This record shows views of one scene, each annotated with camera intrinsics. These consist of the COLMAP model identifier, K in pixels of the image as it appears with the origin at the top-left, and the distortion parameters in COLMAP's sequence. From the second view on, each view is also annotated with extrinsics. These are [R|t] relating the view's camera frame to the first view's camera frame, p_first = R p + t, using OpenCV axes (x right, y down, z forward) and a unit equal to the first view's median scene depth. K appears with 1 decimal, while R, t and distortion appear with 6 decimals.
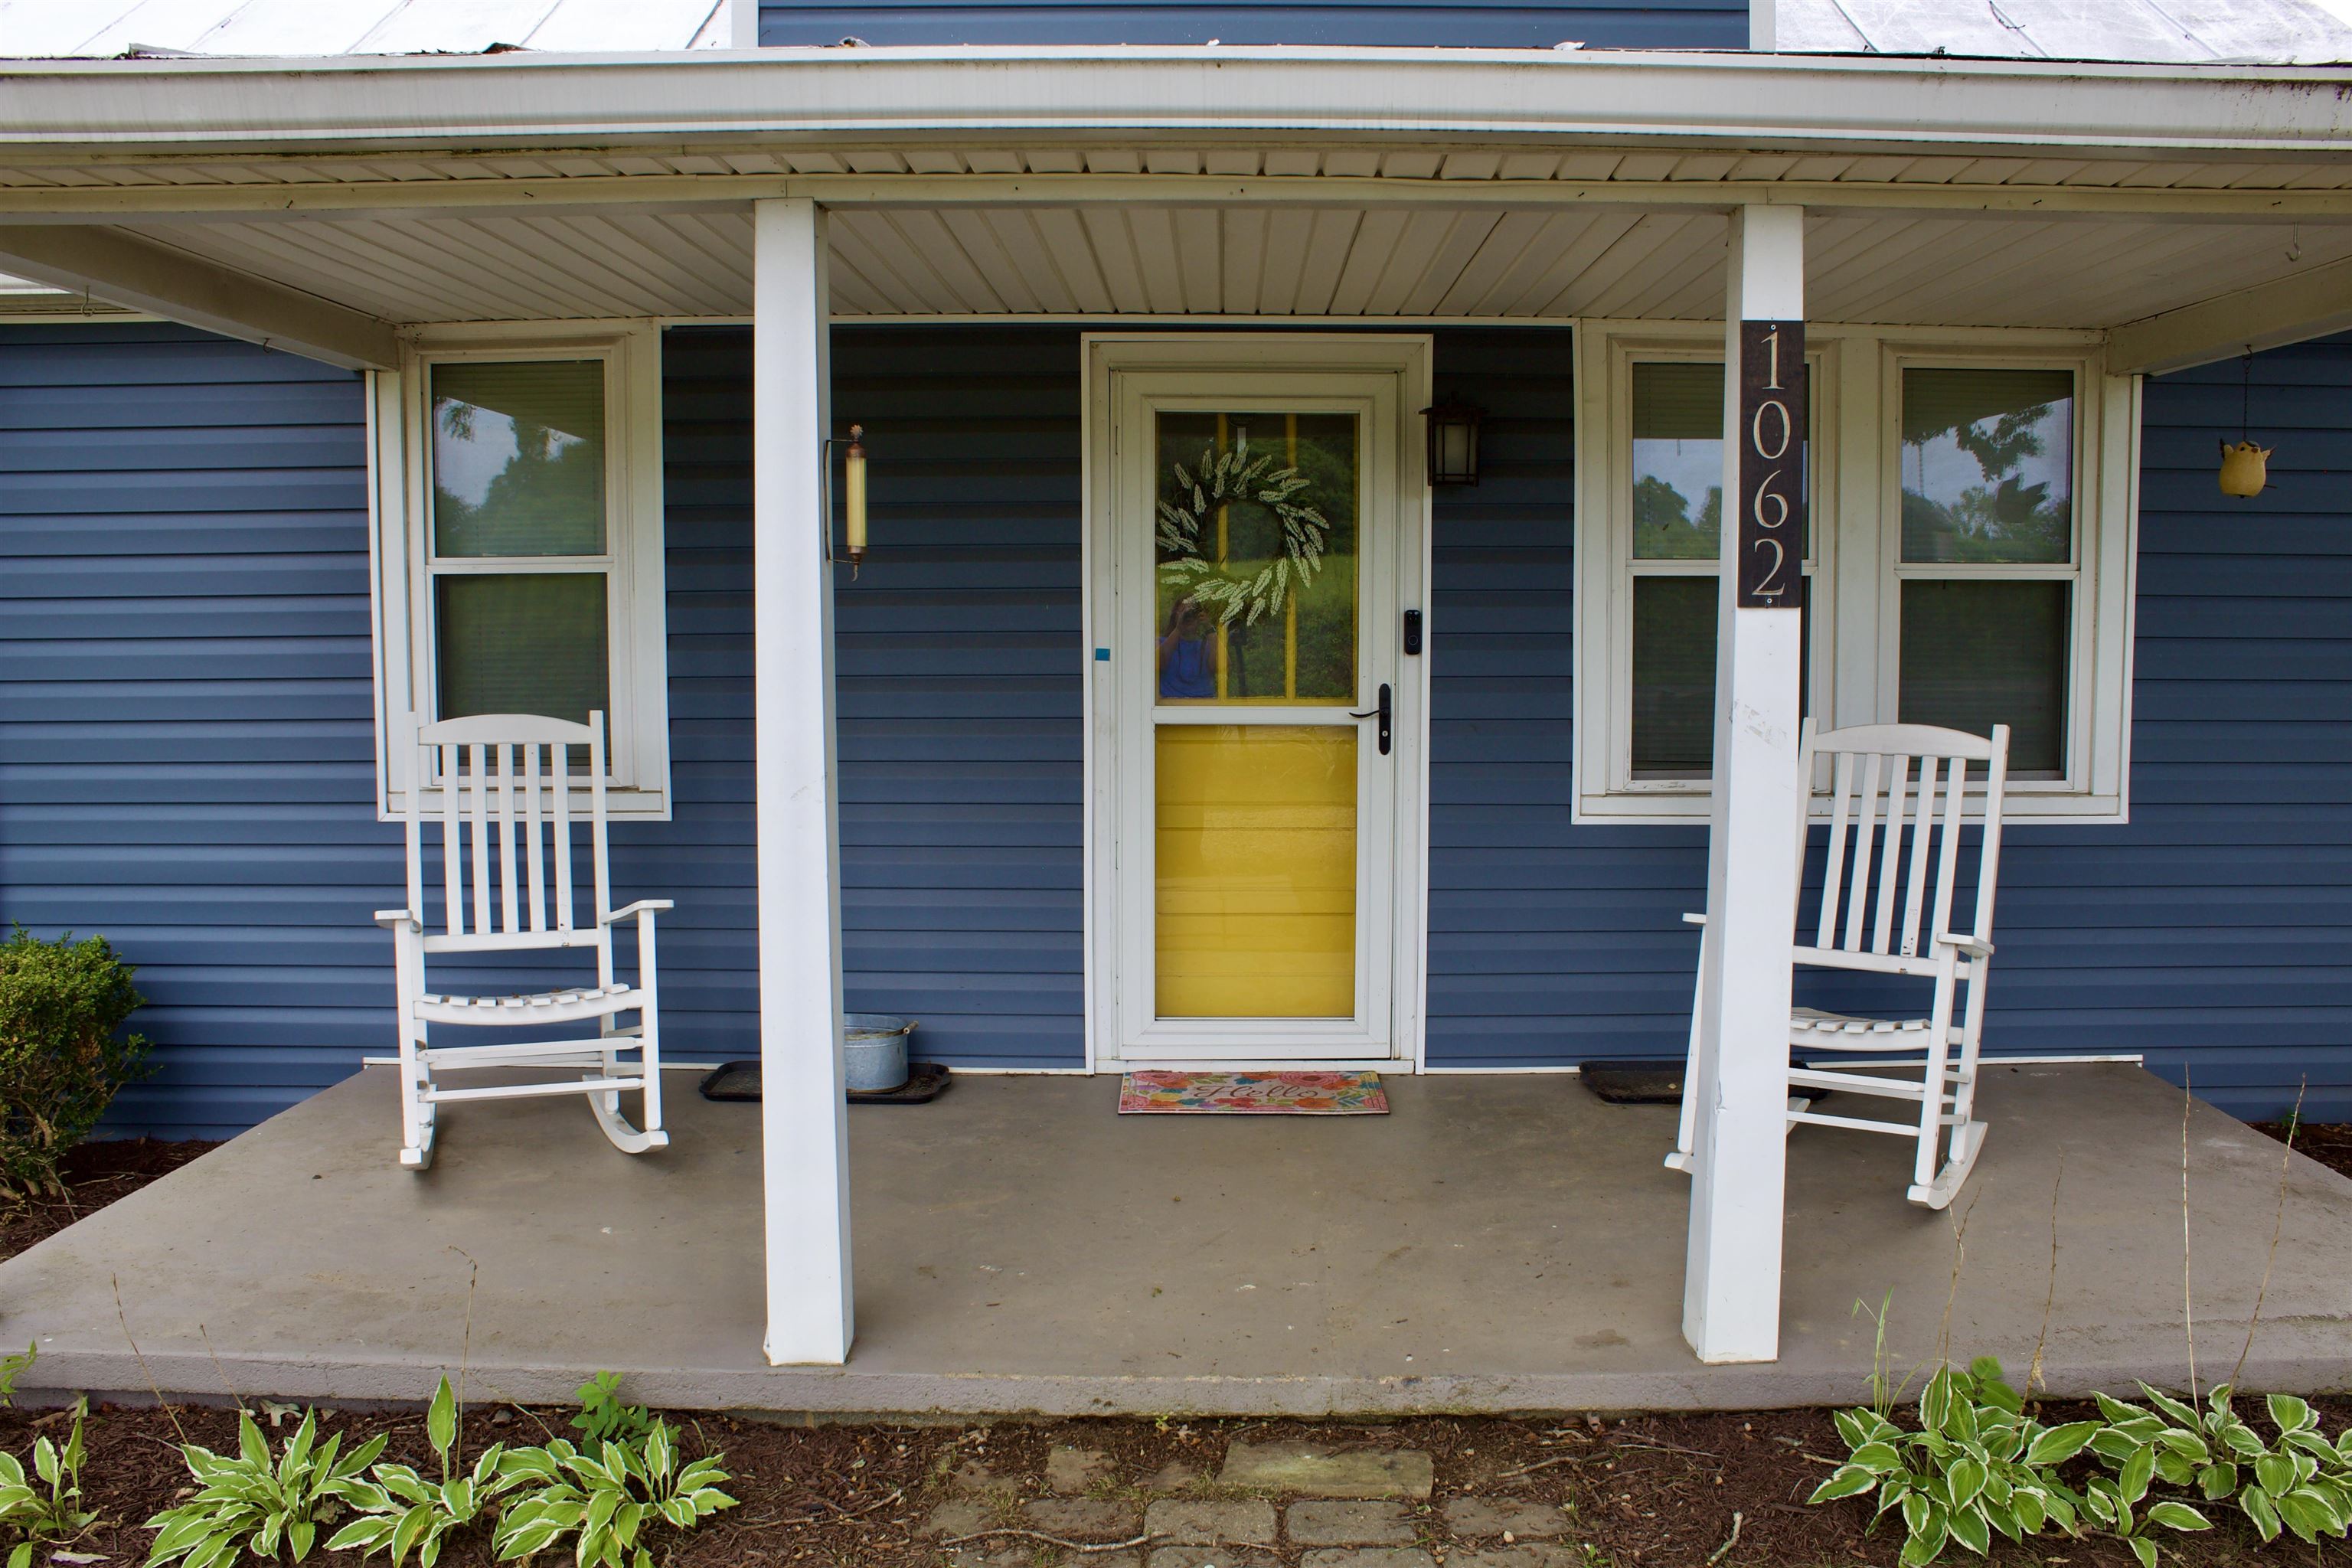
lens RADIAL K [[1988.1, 0, 1188.5], [0, 1988.1, 789.9], [0, 0, 1]] dist [-0.148504, 0.120736]
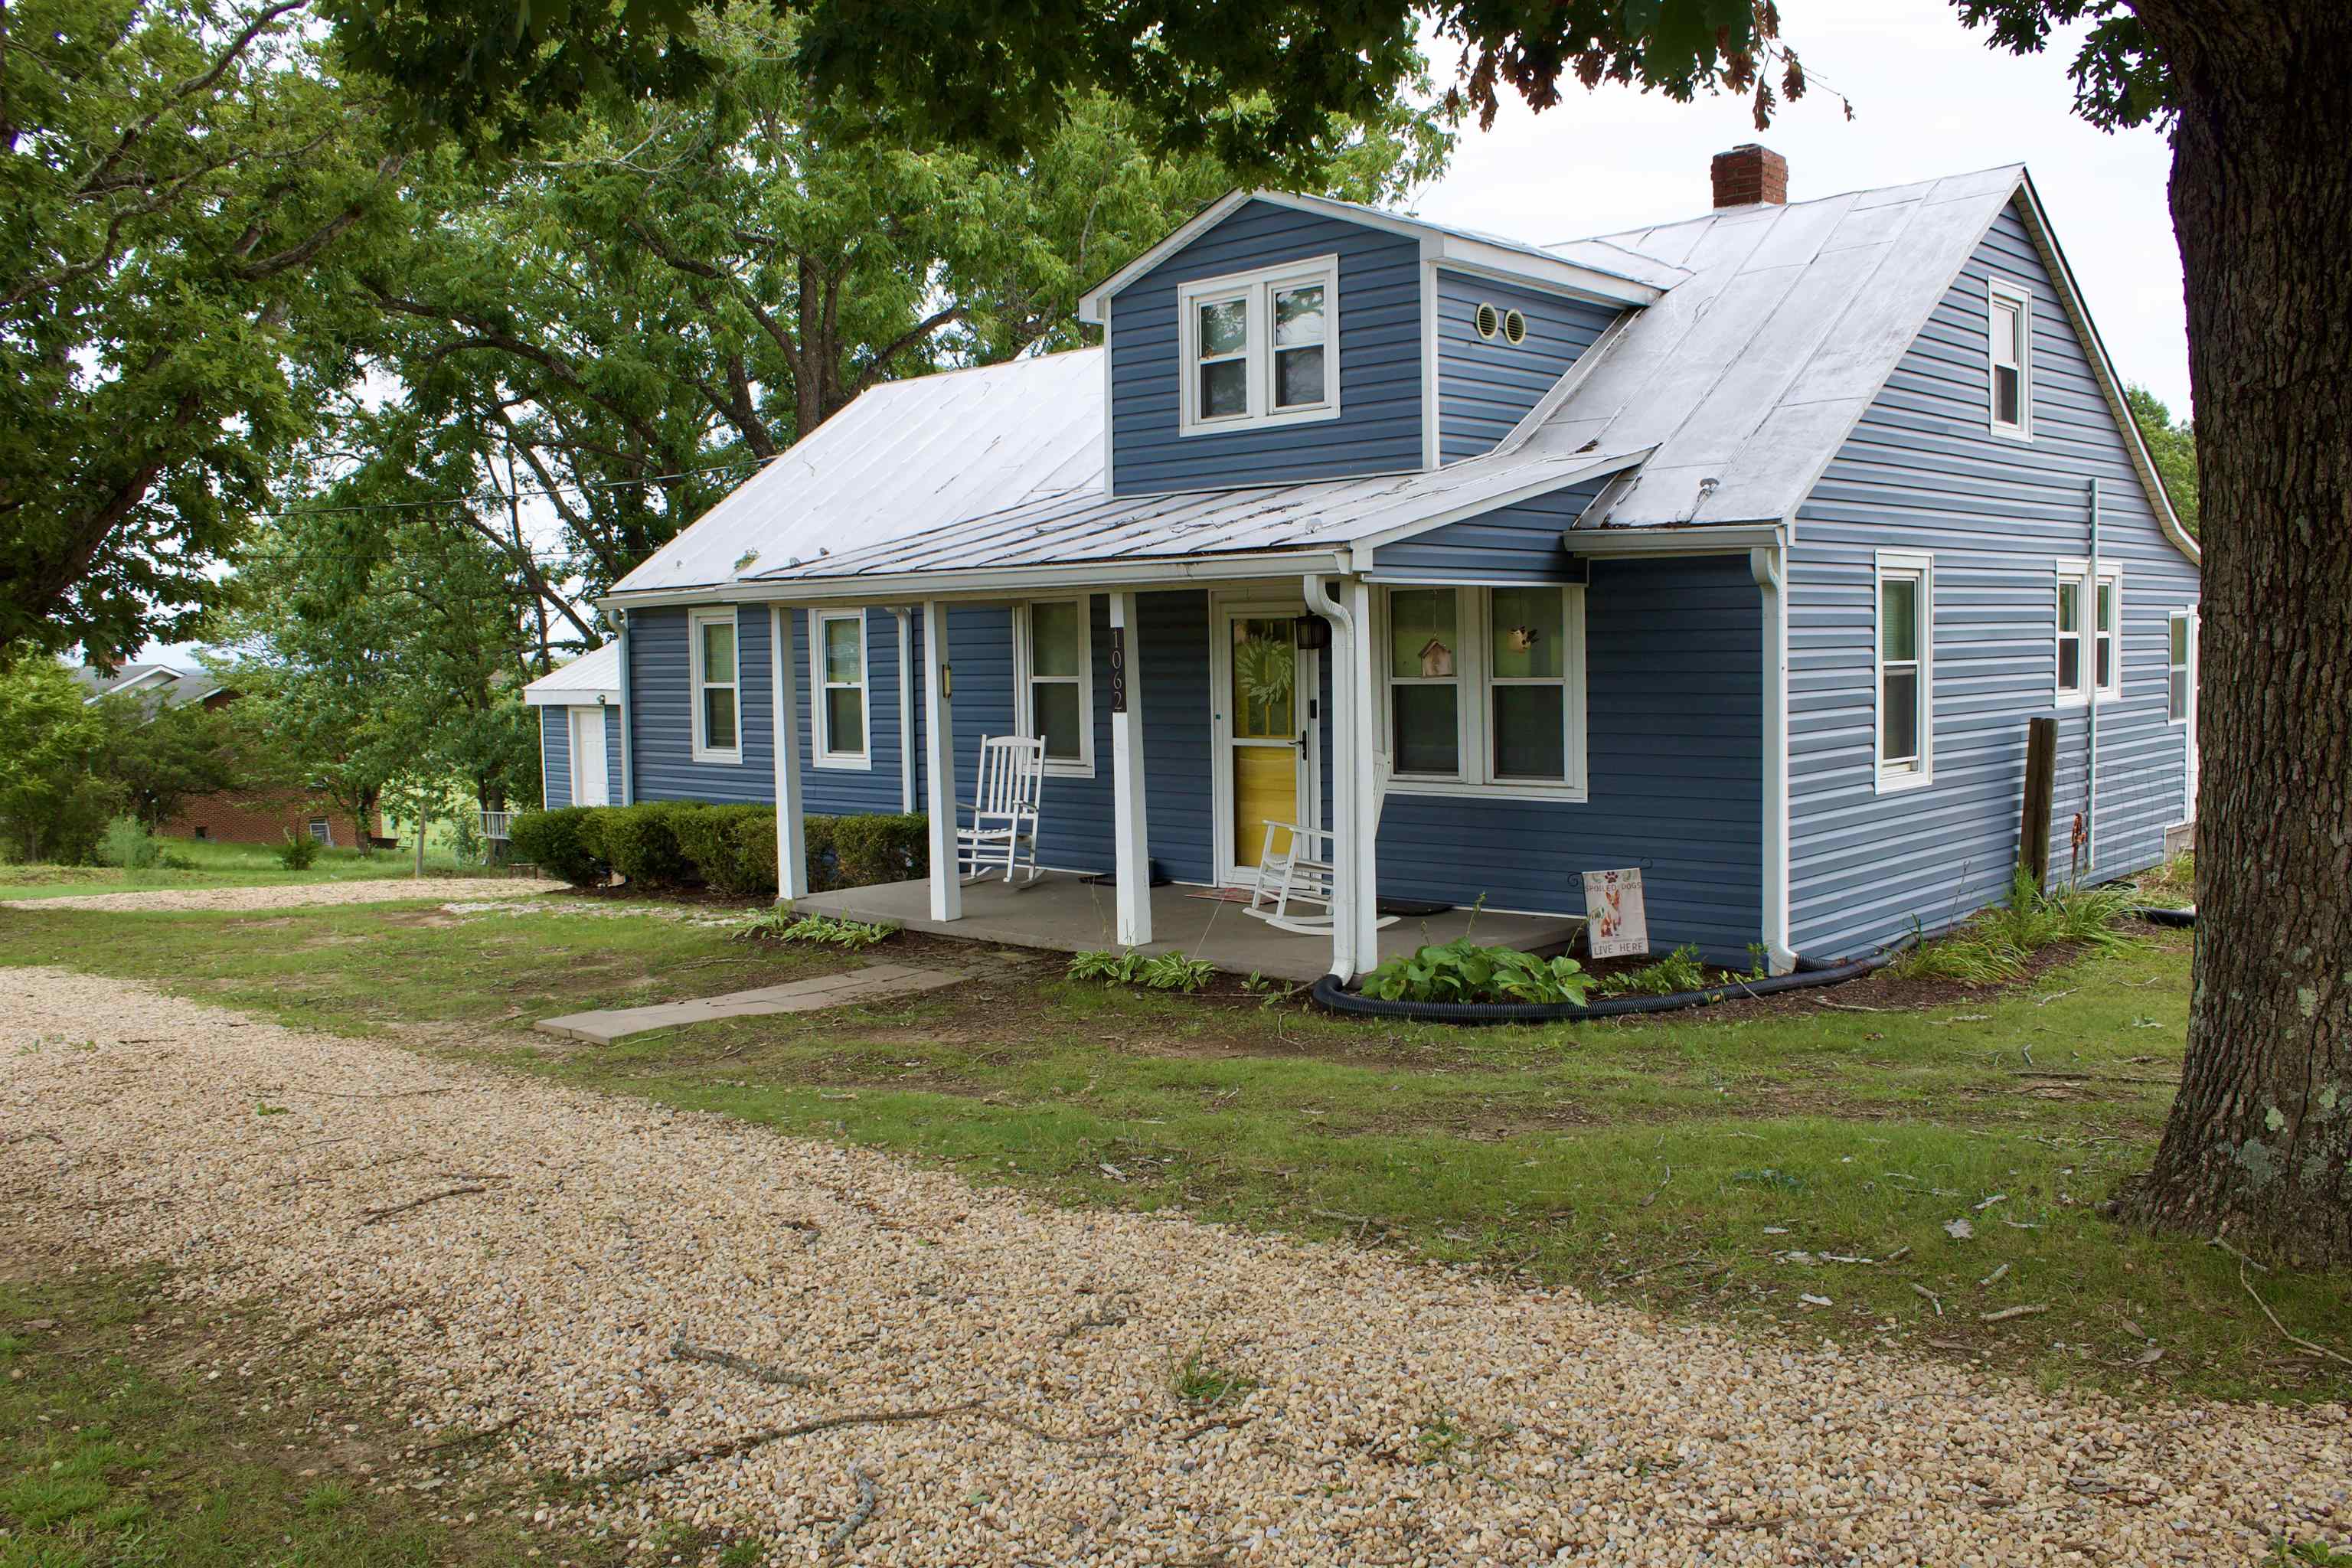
lens RADIAL K [[2071.9, 0, 1172.3], [0, 2071.9, 819.6], [0, 0, 1]] dist [0.000775, 0.000806]
pose [[0.720954, 0.046745, -0.691404, 1.751326], [-0.057467, 0.998319, 0.007572, 0.045194], [0.690596, 0.034274, 0.722428, -0.931582]]
